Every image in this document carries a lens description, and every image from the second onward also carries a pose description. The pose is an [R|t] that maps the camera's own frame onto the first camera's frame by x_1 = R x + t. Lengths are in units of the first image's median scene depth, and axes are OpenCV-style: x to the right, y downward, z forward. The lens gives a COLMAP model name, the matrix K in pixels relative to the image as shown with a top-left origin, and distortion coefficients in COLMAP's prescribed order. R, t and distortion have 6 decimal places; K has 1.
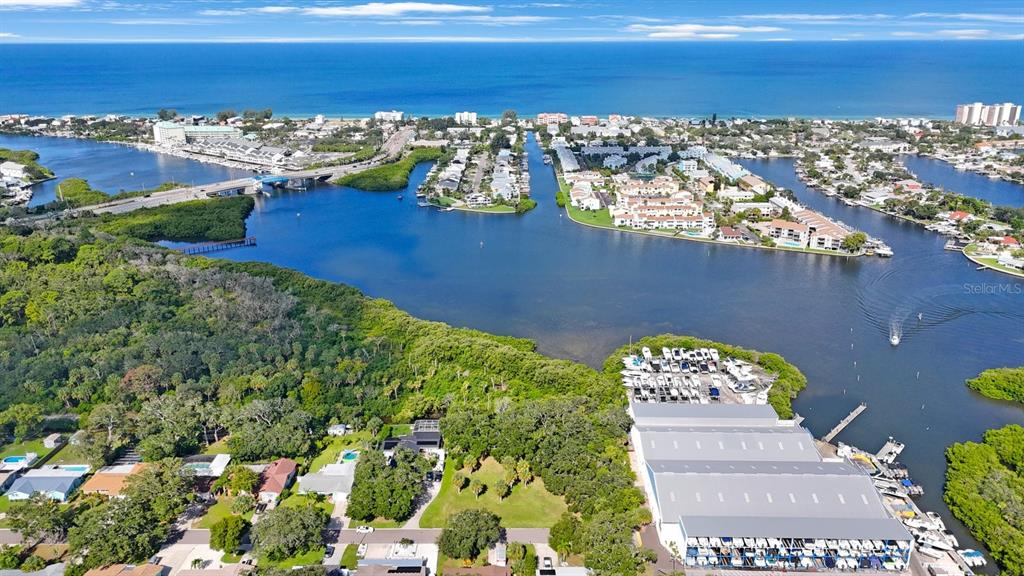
lens RADIAL K [[753.7, 0, 514.5], [0, 753.7, 280.5], [0, 0, 1]] dist [0.090058, -0.100965]
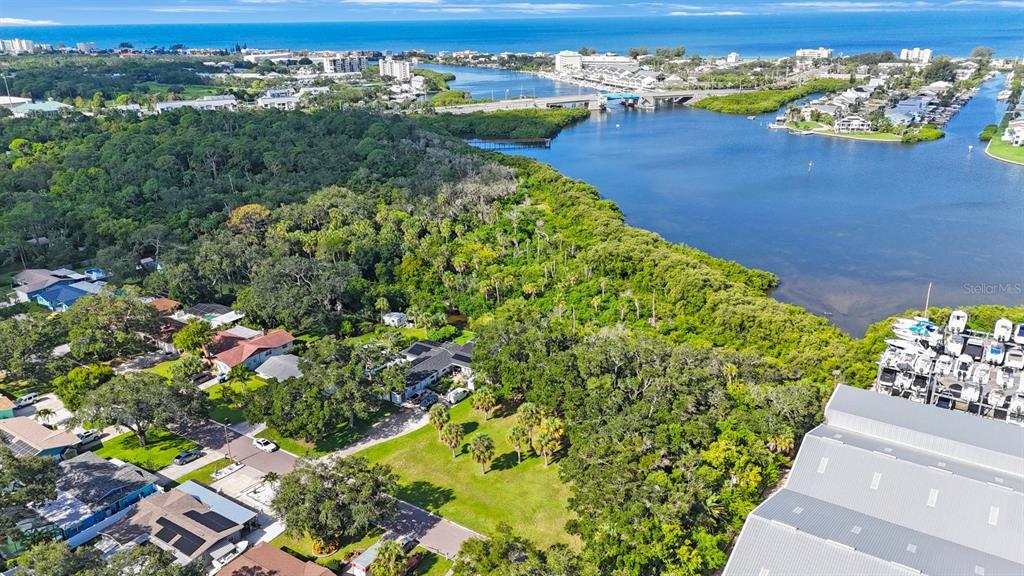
lens RADIAL K [[753.7, 0, 514.5], [0, 753.7, 280.5], [0, 0, 1]] dist [0.090058, -0.100965]
pose [[0.832931, 0.169527, -0.526770, 0.099982], [-0.151951, 0.985395, 0.076858, 0.037861], [0.532106, 0.016026, 0.846526, 0.194895]]
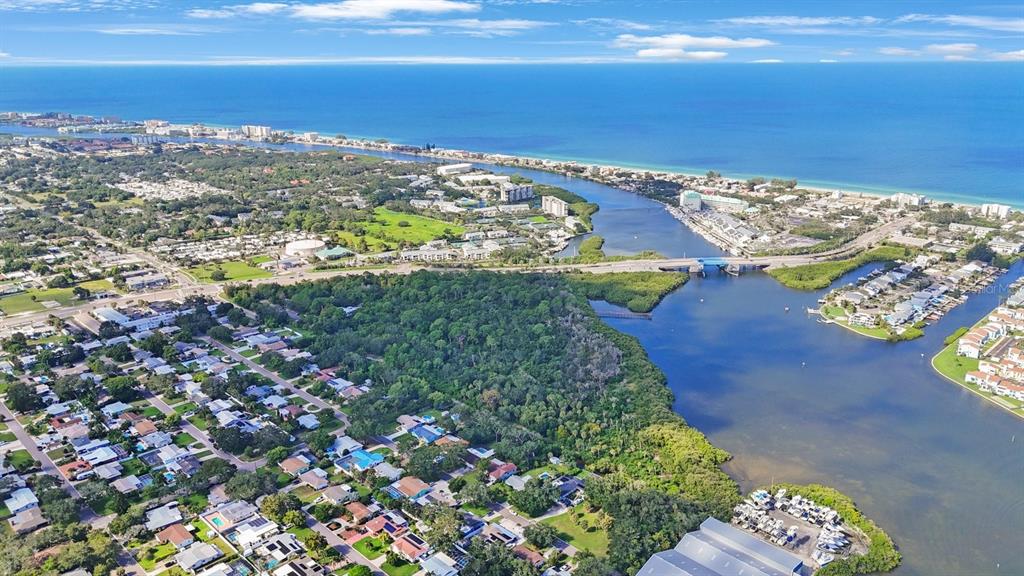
lens RADIAL K [[753.7, 0, 514.5], [0, 753.7, 280.5], [0, 0, 1]] dist [0.090058, -0.100965]
pose [[0.709917, 0.199094, -0.675559, 0.340987], [-0.213379, 0.974930, 0.063090, -0.127375], [0.671184, 0.099361, 0.734601, -0.163409]]
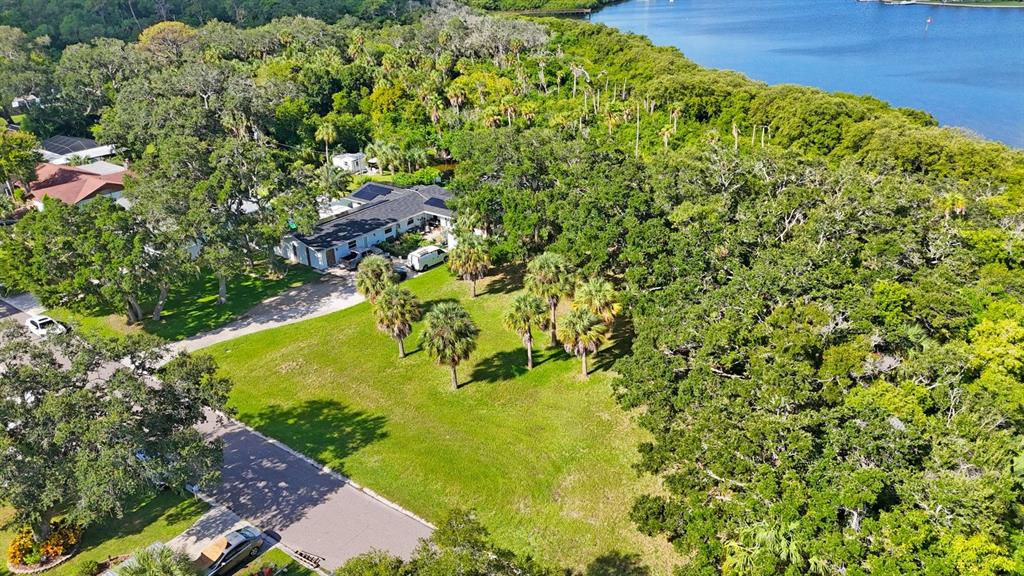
lens RADIAL K [[753.7, 0, 514.5], [0, 753.7, 280.5], [0, 0, 1]] dist [0.090058, -0.100965]
pose [[0.807353, 0.223780, -0.545988, 0.051527], [-0.160279, 0.973676, 0.162068, 0.075061], [0.567883, -0.043335, 0.821968, 0.287736]]
